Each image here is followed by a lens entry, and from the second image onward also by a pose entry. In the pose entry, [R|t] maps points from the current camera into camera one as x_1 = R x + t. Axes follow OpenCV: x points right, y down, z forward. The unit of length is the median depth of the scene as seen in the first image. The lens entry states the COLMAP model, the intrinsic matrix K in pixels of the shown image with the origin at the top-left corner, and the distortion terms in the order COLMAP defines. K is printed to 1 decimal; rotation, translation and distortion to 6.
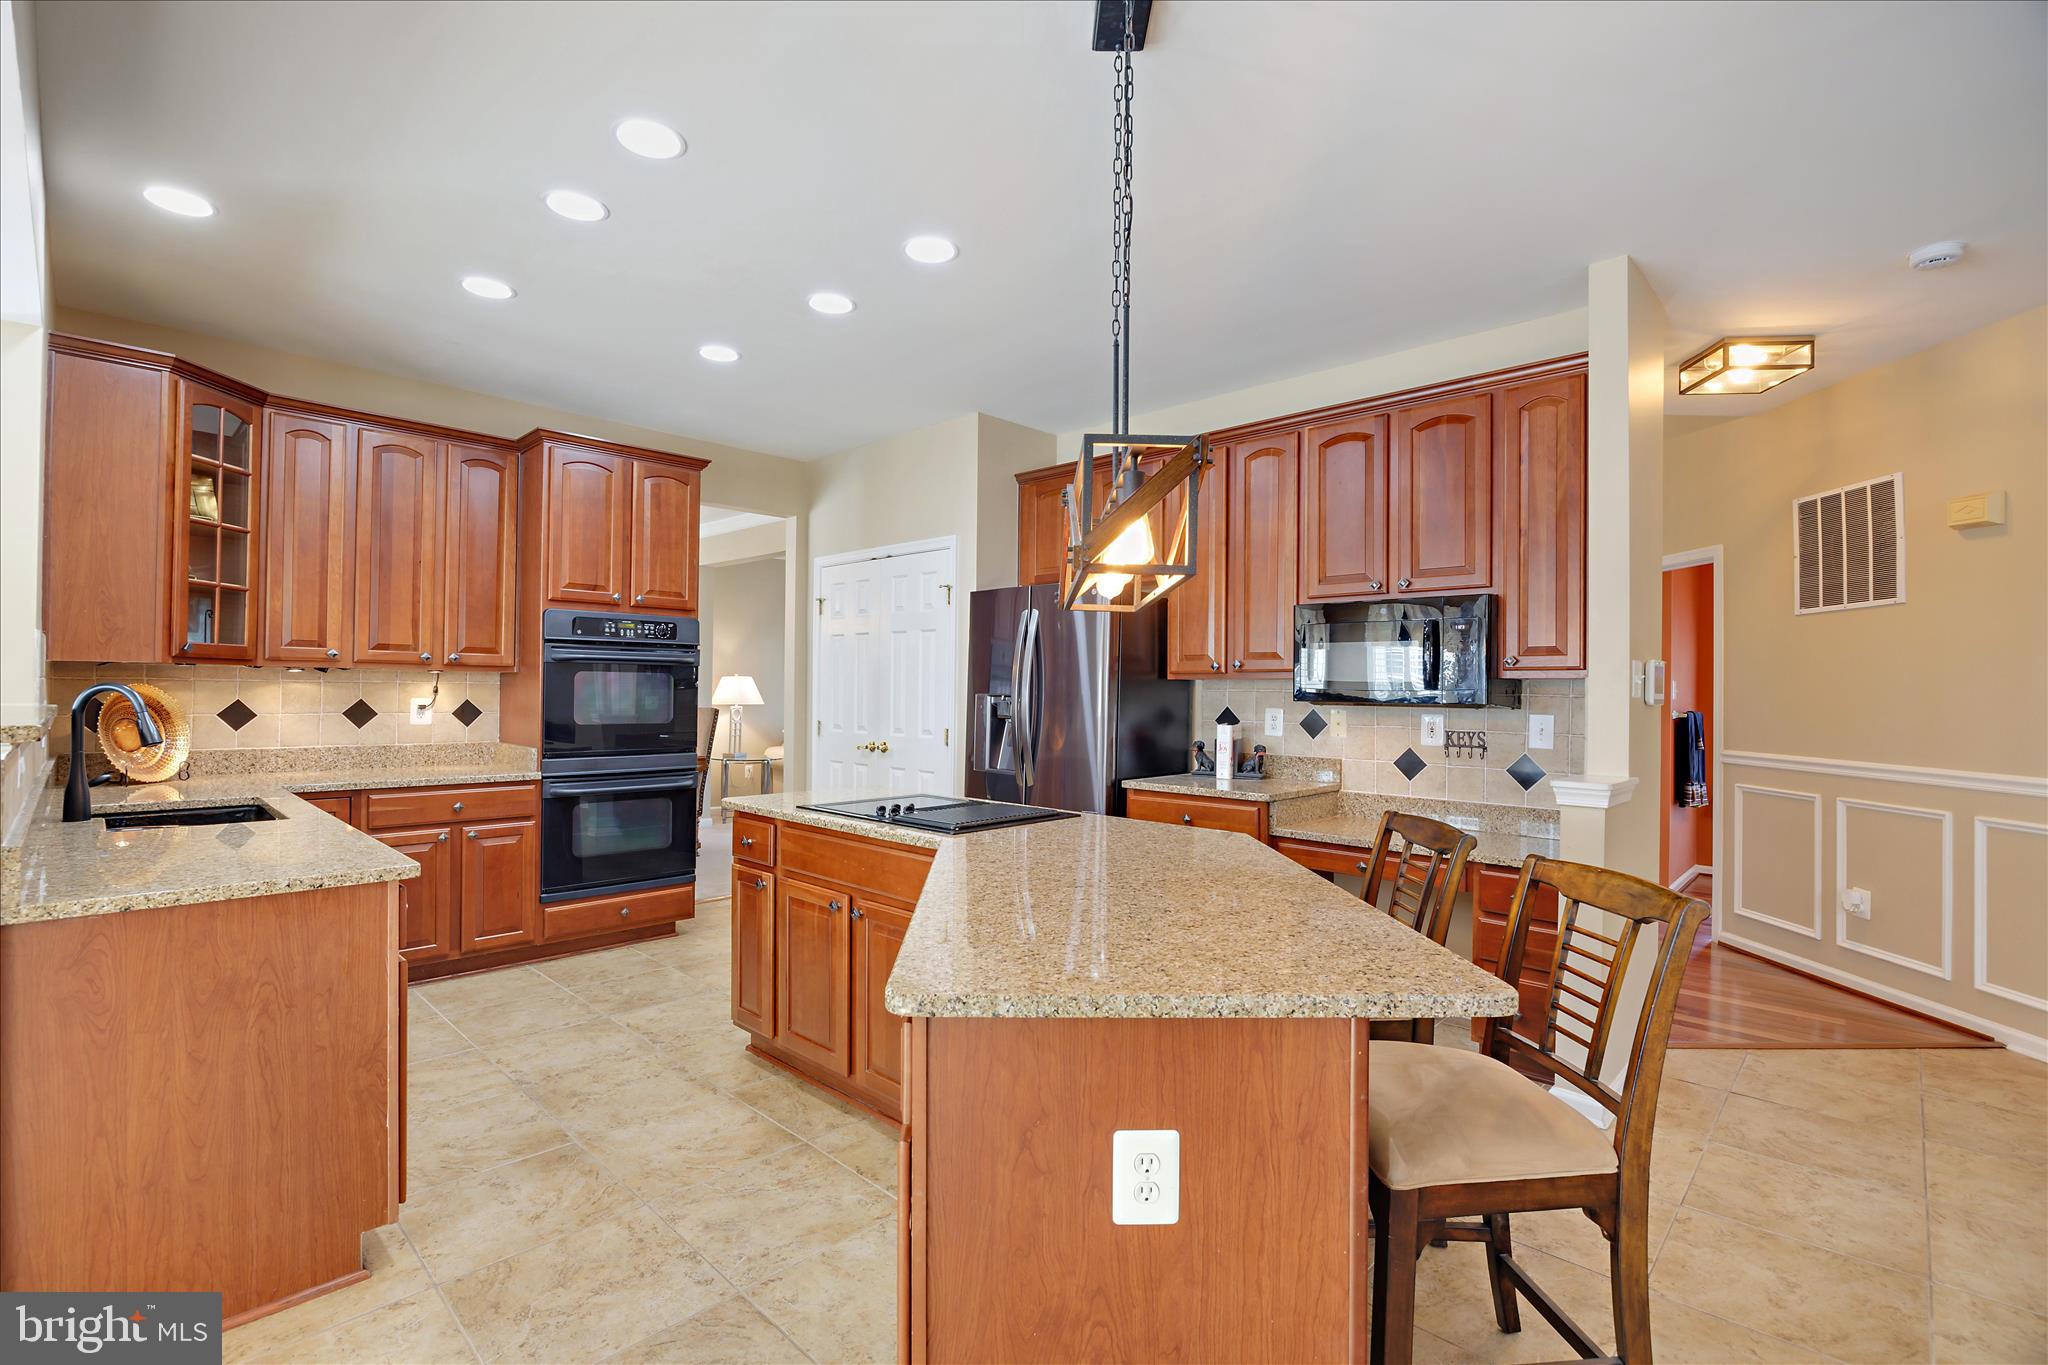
lens RADIAL K [[919.7, 0, 1014.8], [0, 919.7, 687.4], [0, 0, 1]] dist [-0.017747, 0.001192]
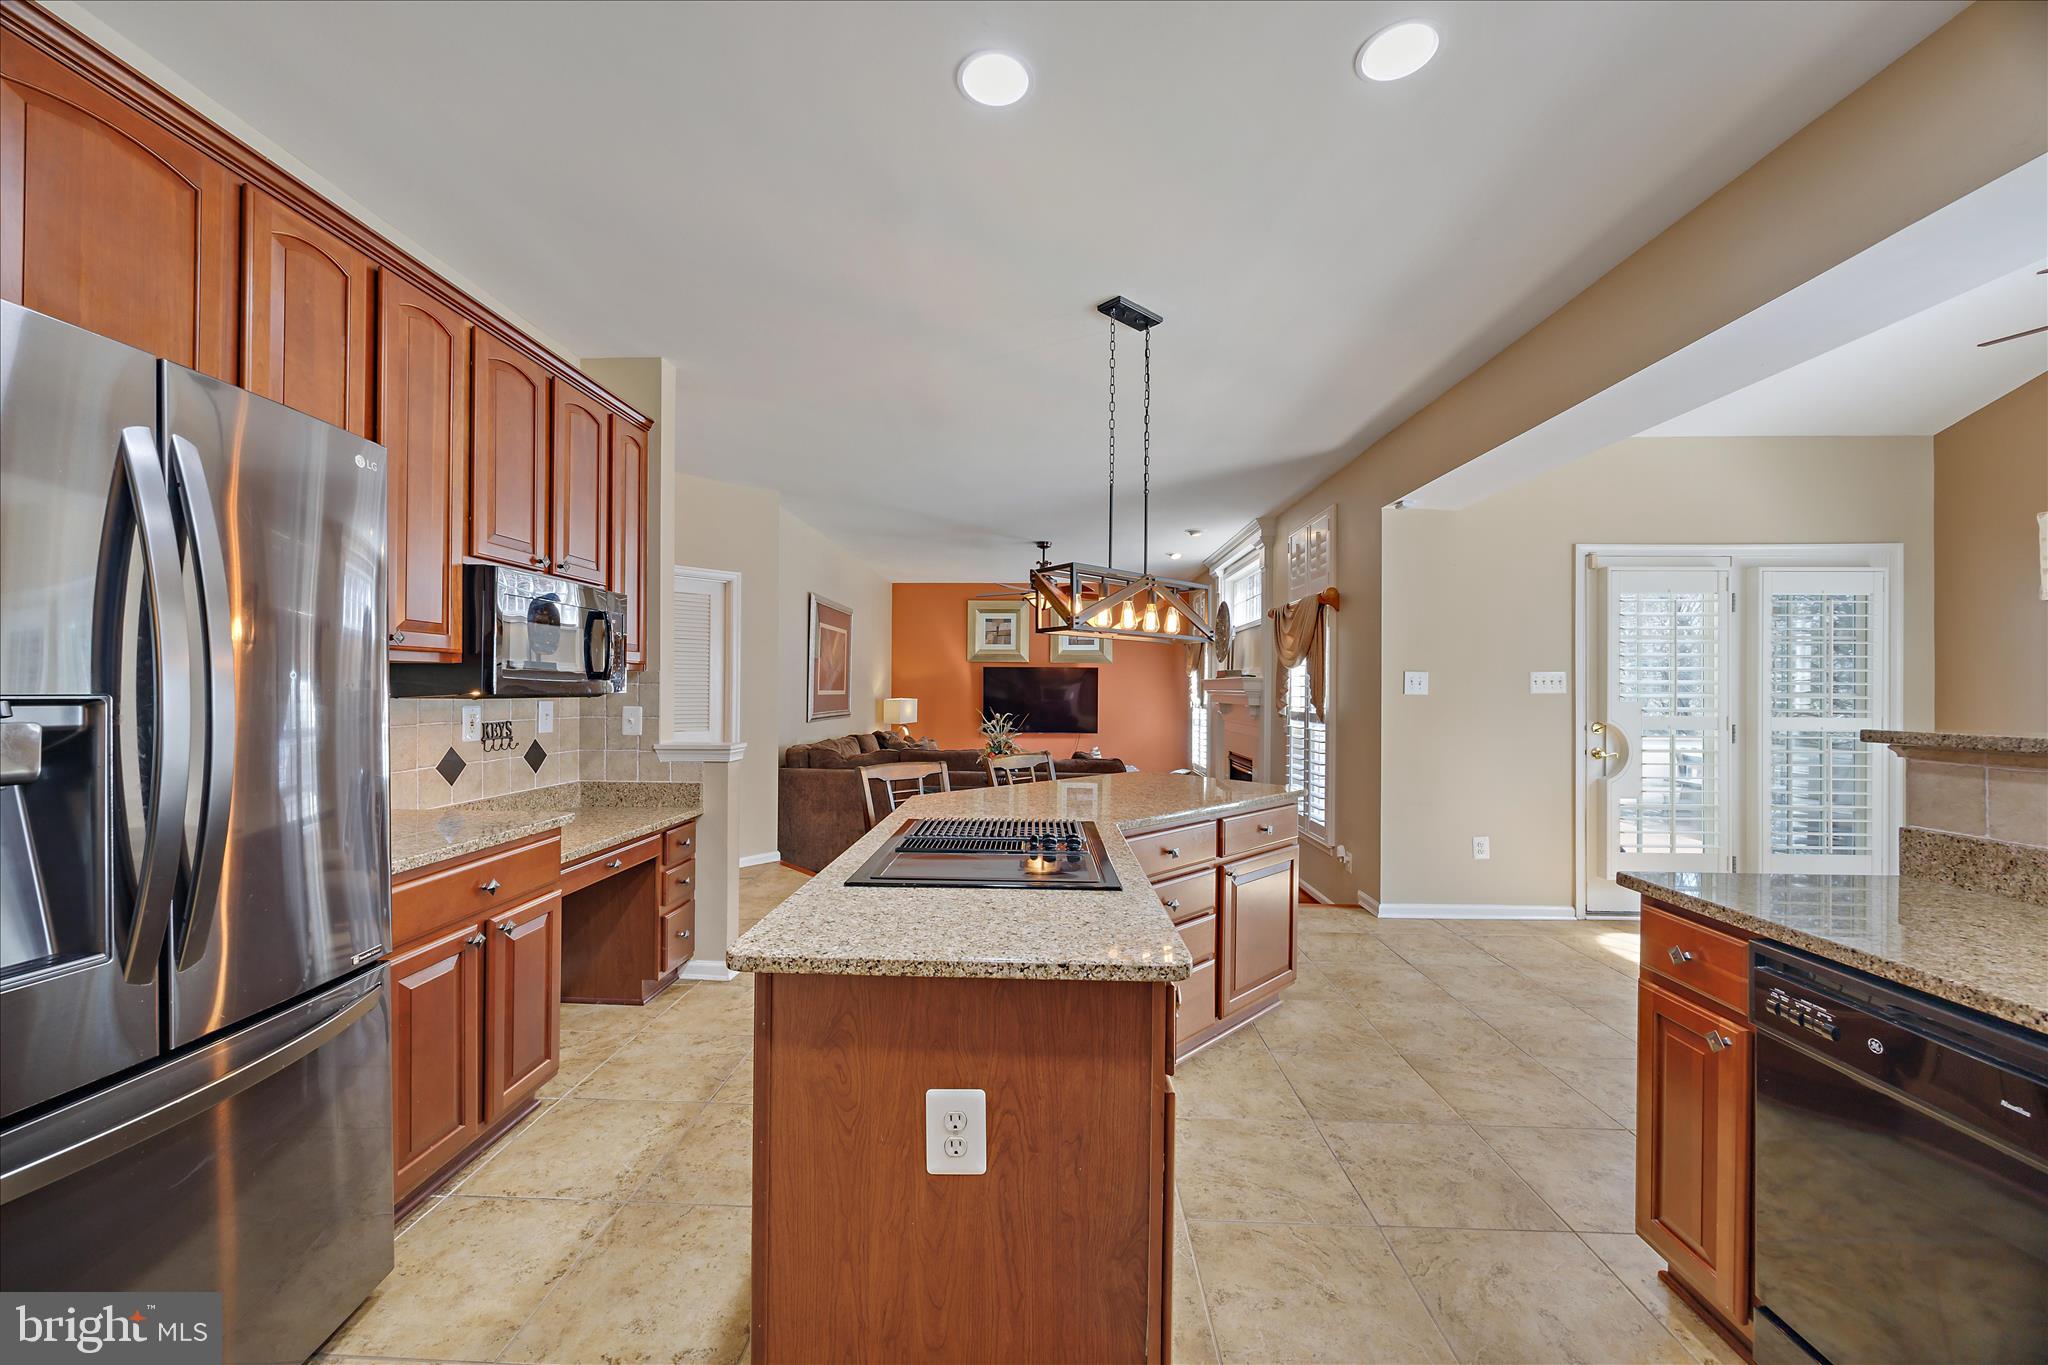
lens RADIAL K [[770.2, 0, 1017.2], [0, 770.2, 683.9], [0, 0, 1]] dist [-0.002545, -0.000137]
pose [[-0.671867, -0.012028, 0.740574, -0.440192], [-0.018829, 0.999822, -0.000844, -0.001001], [-0.740433, -0.014512, -0.671974, 1.090520]]
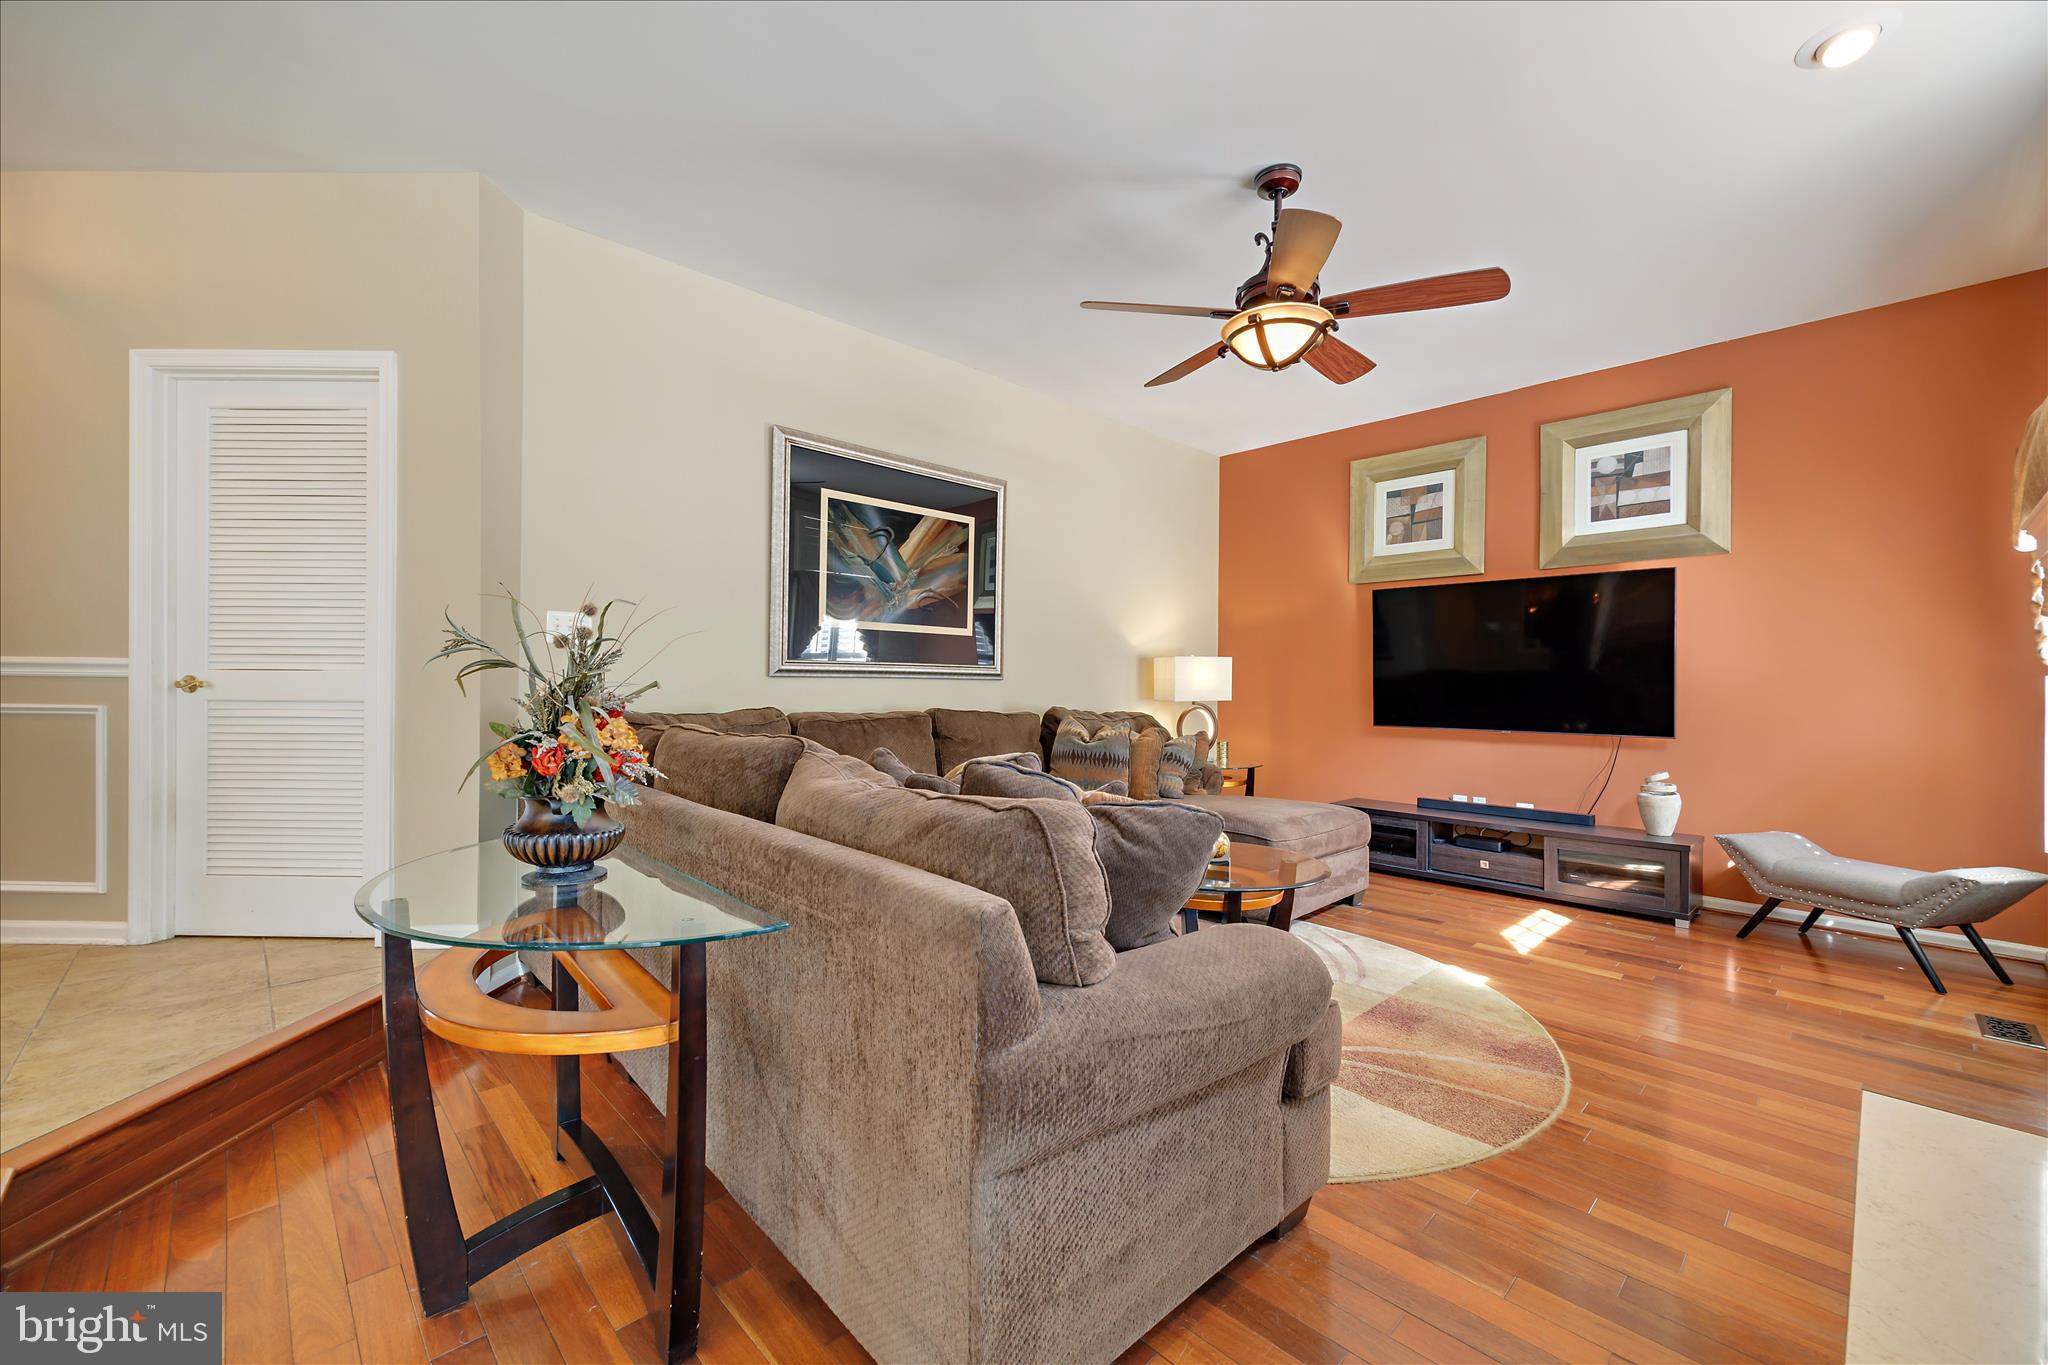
lens RADIAL K [[802.1, 0, 1024.0], [0, 802.1, 682.5], [0, 0, 1]] dist [-0.001205, -0.000092]
pose [[0.047568, -0.012124, 0.998794, 0.250636], [-0.012660, 0.999839, 0.012739, 0.087113], [-0.998788, -0.013250, 0.047407, -0.115131]]
